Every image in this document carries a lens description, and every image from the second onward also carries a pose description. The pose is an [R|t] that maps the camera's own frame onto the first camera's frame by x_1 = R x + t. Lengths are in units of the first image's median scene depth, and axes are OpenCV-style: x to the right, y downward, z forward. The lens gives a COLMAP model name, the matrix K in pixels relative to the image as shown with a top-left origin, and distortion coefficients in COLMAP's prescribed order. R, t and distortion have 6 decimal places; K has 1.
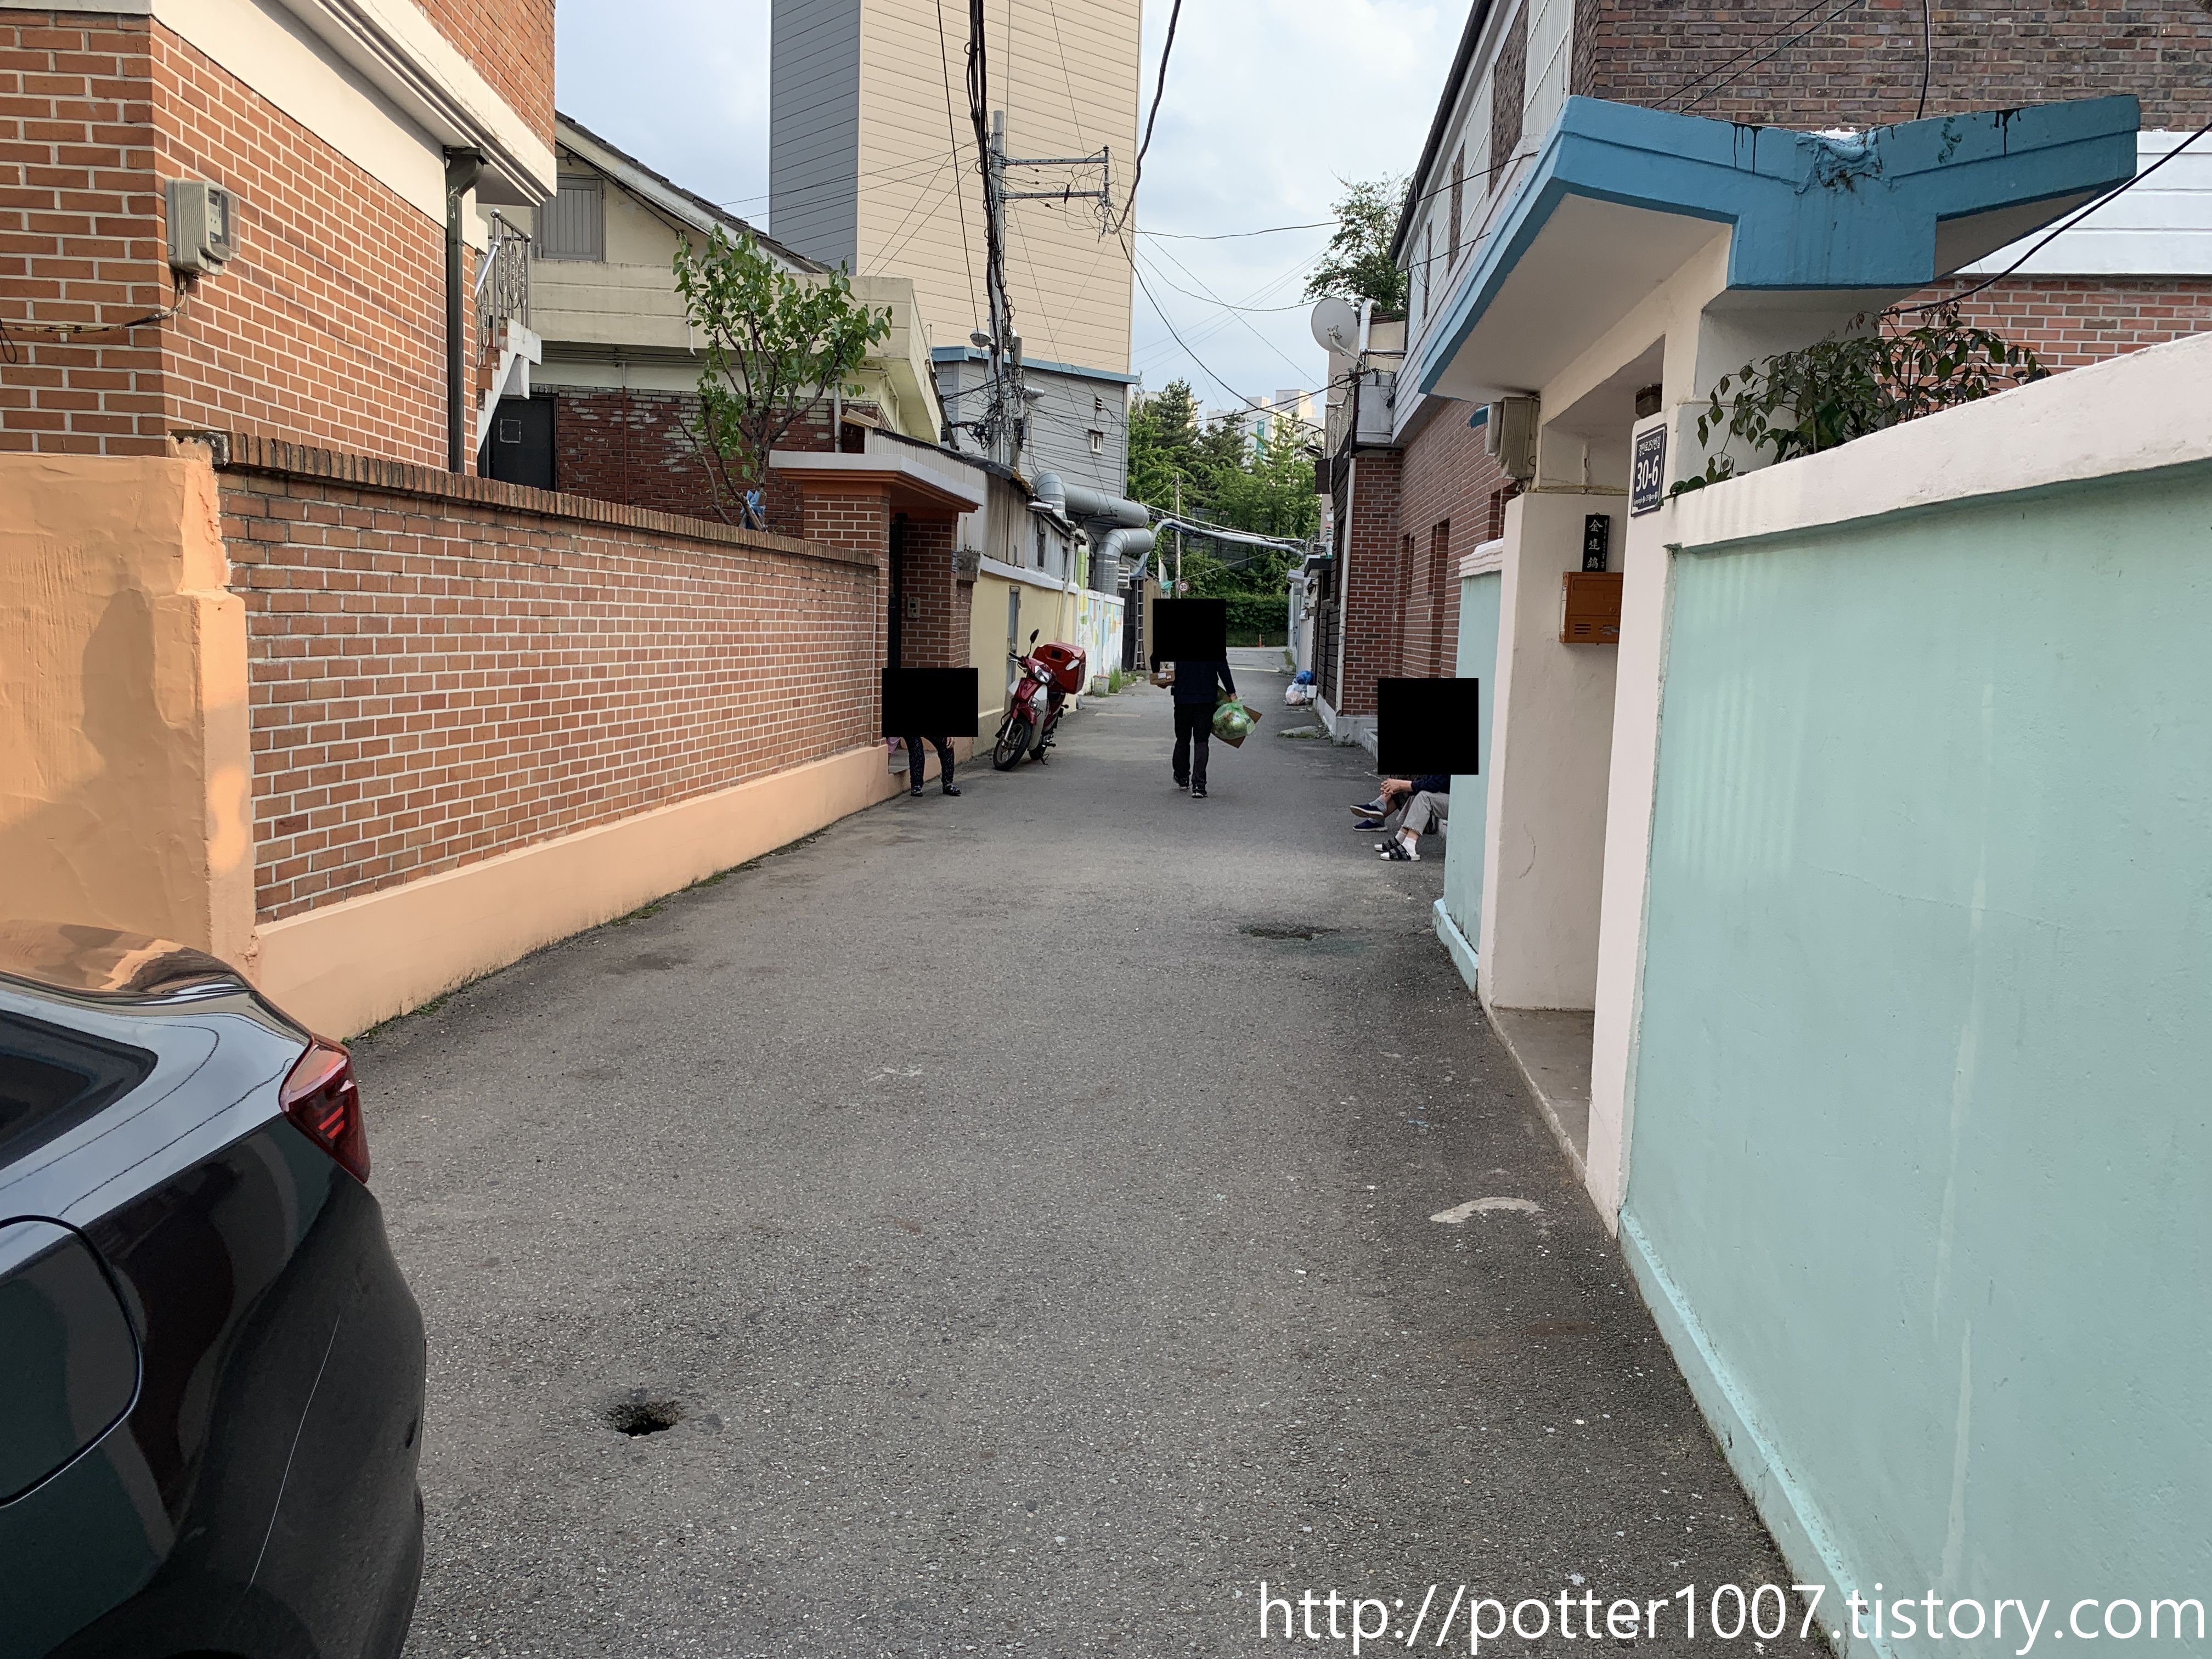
lens RADIAL K [[1682.0, 0, 1095.5], [0, 1682.0, 822.4], [0, 0, 1]] dist [0.049598, -0.053621]
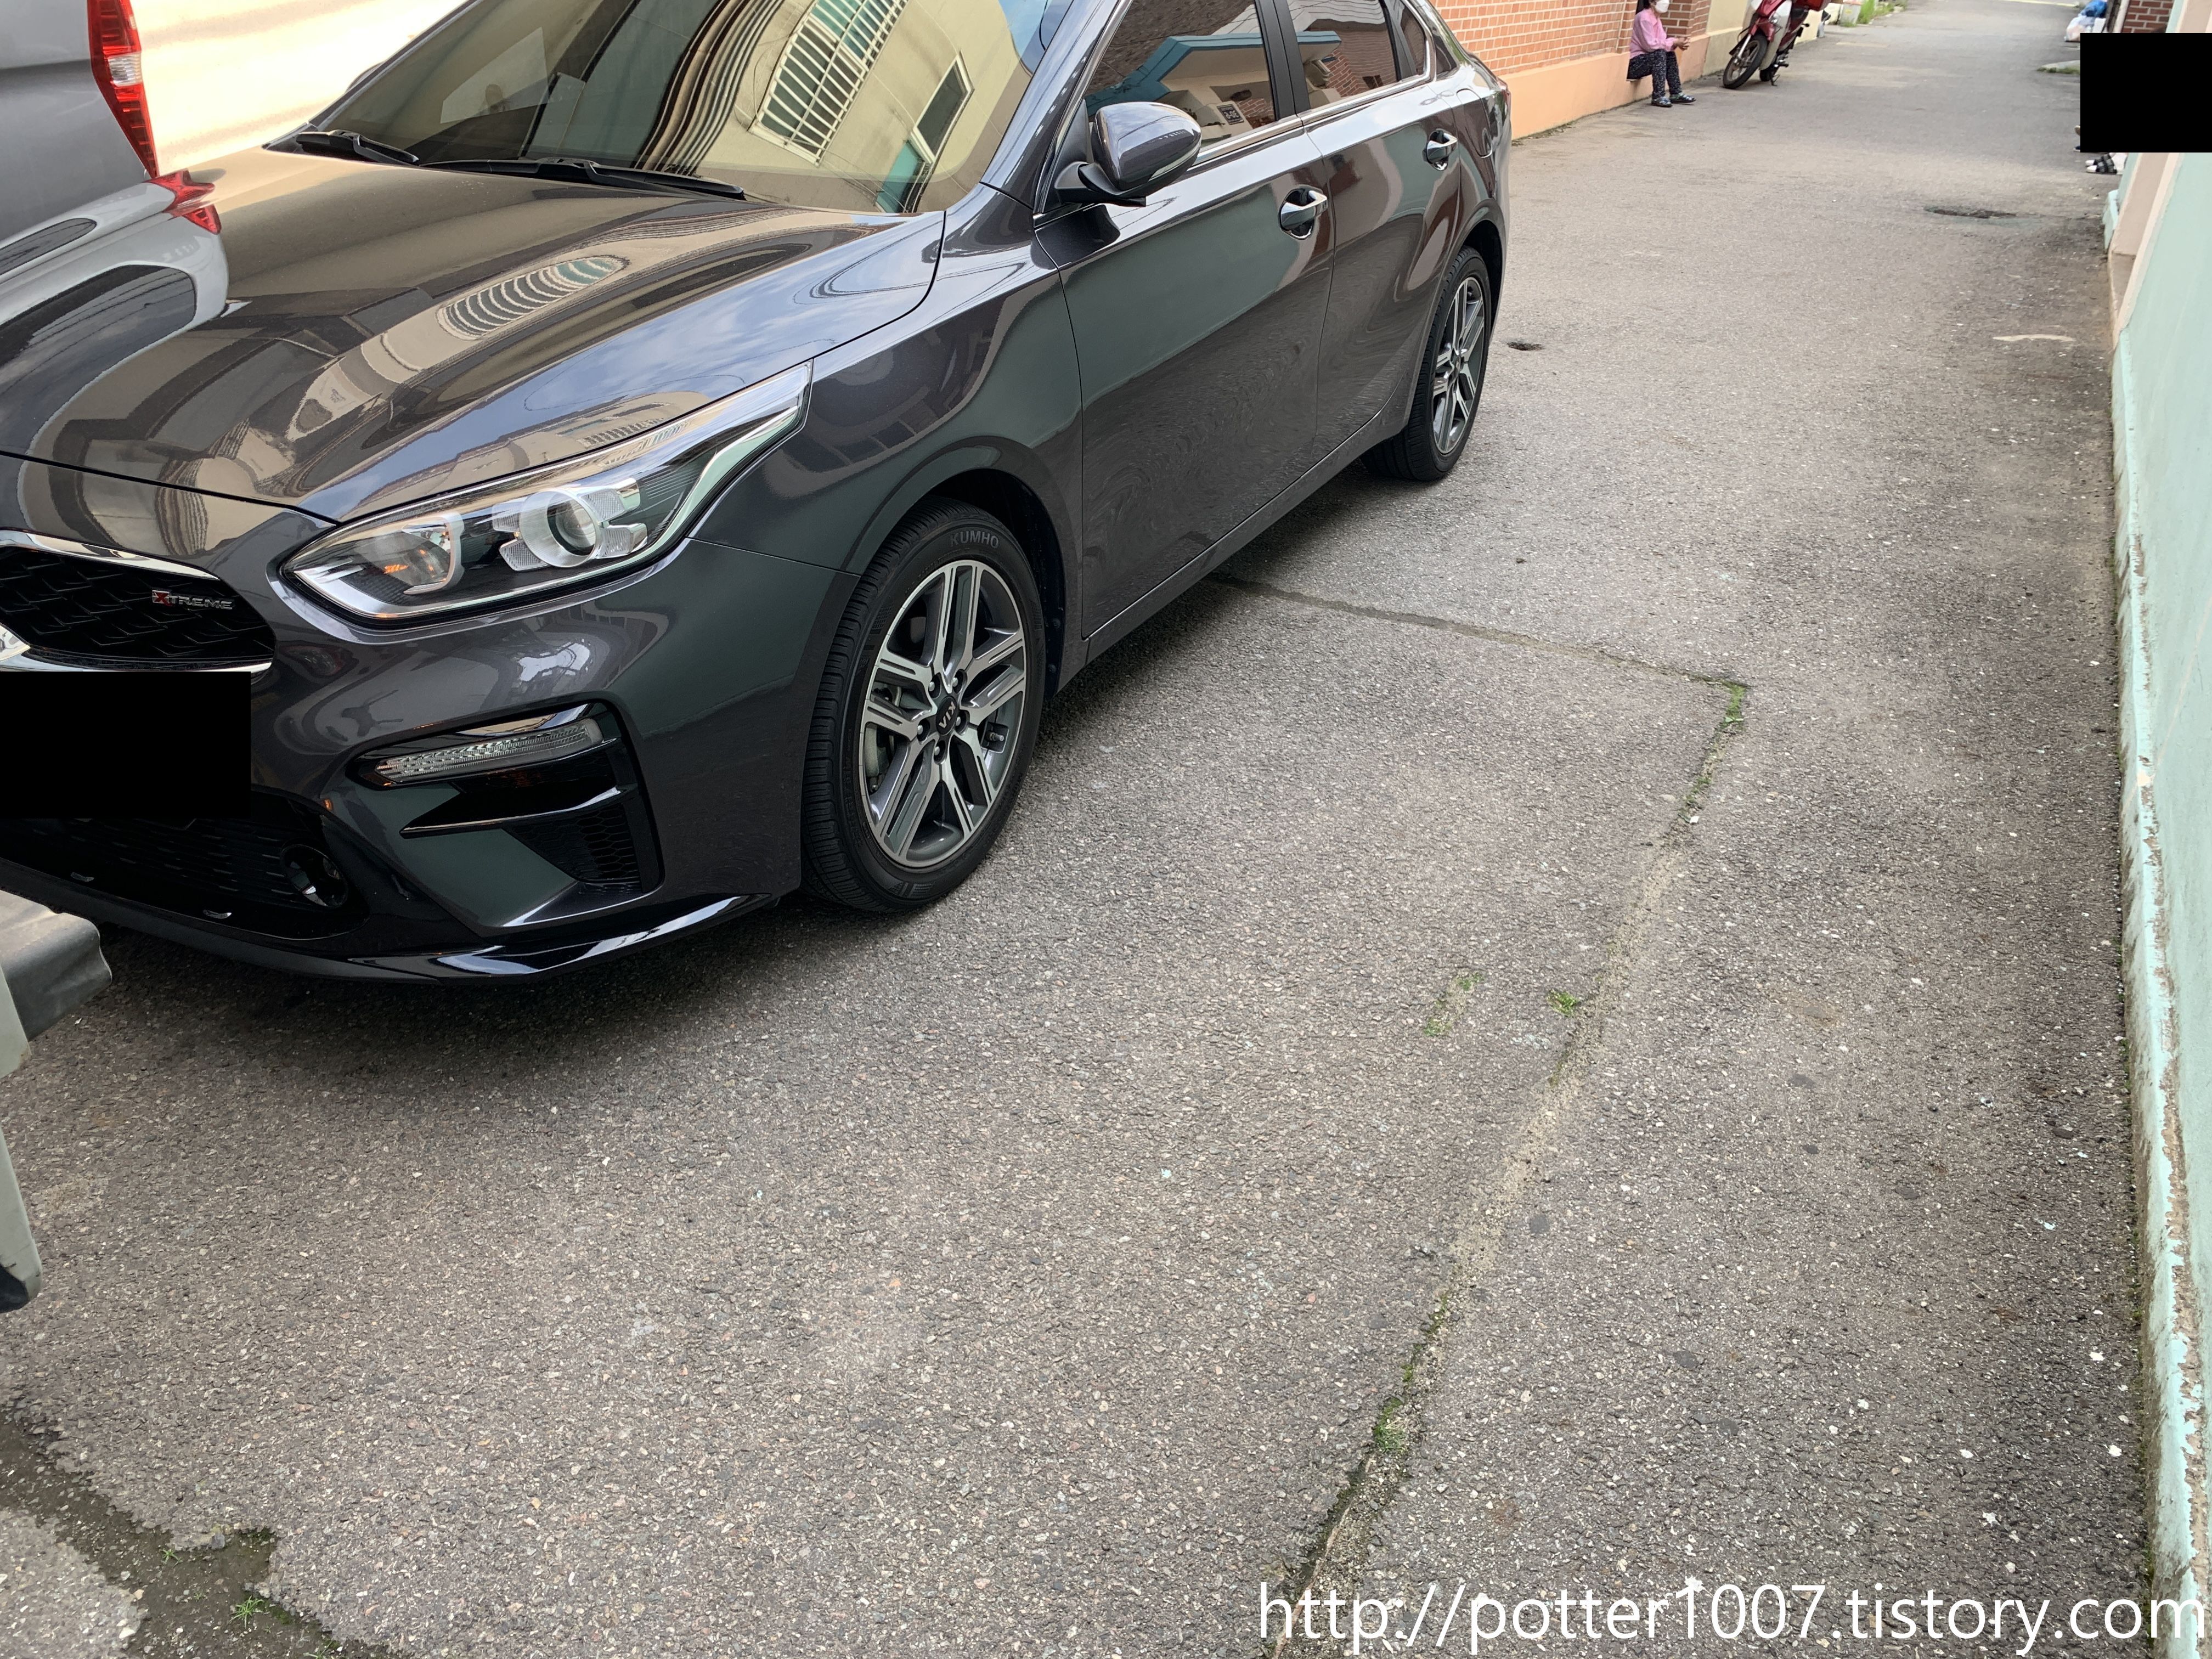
lens RADIAL K [[1682.0, 0, 1095.5], [0, 1682.0, 822.4], [0, 0, 1]] dist [0.049598, -0.053621]
pose [[0.928570, 0.179965, -0.324608, 0.006113], [-0.053761, 0.930576, 0.362130, 0.050455], [0.367243, -0.318812, 0.873780, -0.347229]]
